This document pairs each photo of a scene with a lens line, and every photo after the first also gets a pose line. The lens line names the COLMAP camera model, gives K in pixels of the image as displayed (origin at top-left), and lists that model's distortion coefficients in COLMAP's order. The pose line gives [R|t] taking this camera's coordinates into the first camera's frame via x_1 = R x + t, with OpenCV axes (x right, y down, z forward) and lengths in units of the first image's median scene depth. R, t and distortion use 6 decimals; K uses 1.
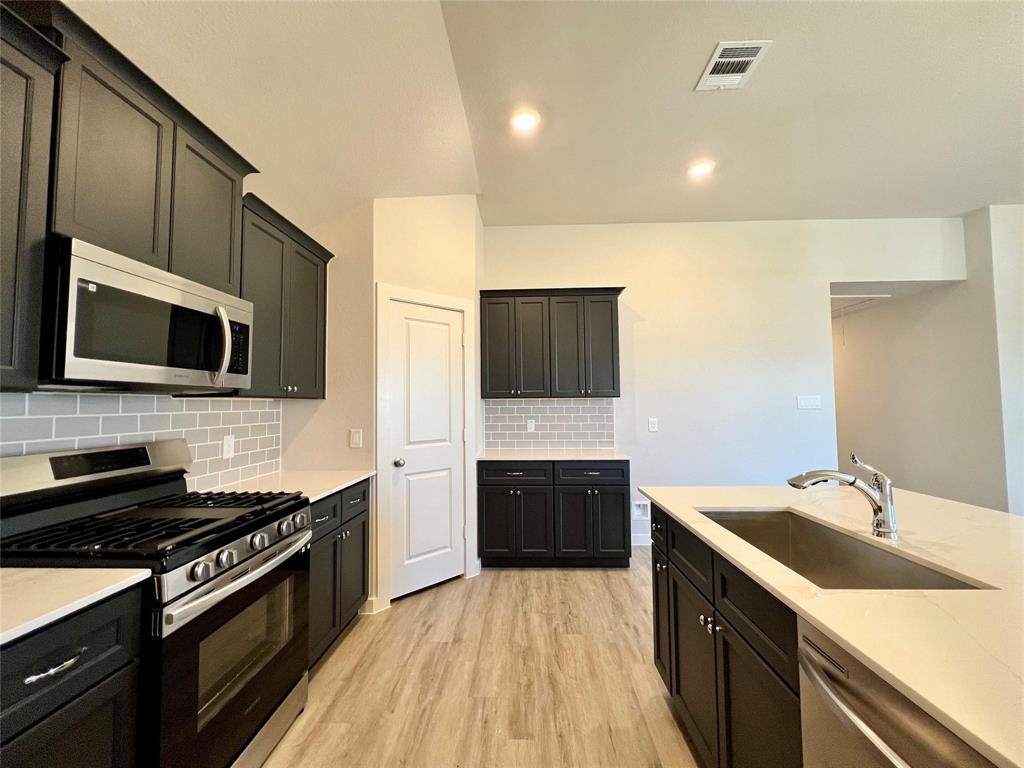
lens RADIAL K [[410.8, 0, 512.7], [0, 410.8, 382.8], [0, 0, 1]] dist [0.001534, 0.000280]
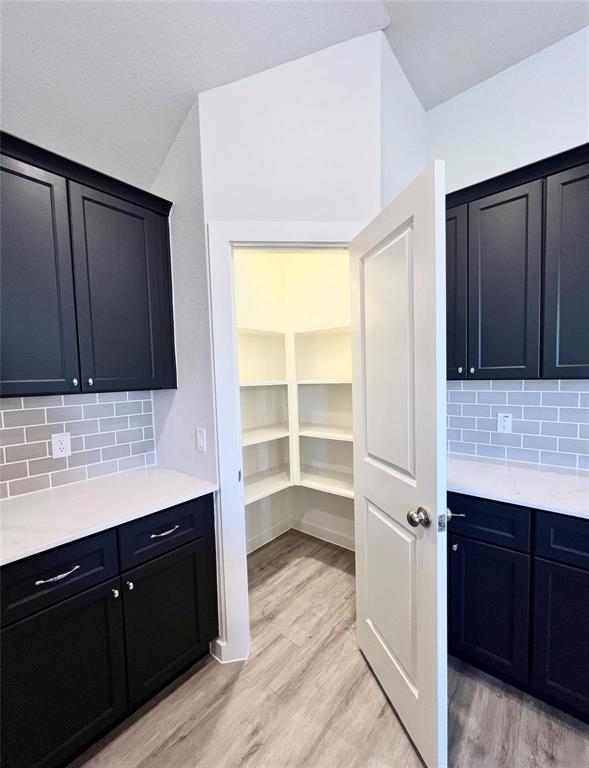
lens RADIAL K [[306.2, 0, 291.9], [0, 306.2, 387.7], [0, 0, 1]] dist [-0.001145, -0.000332]
pose [[0.786966, 0.032859, -0.616121, 0.109425], [0.043784, 0.993089, 0.108889, -0.019484], [0.615441, -0.112668, 0.780088, 0.656417]]
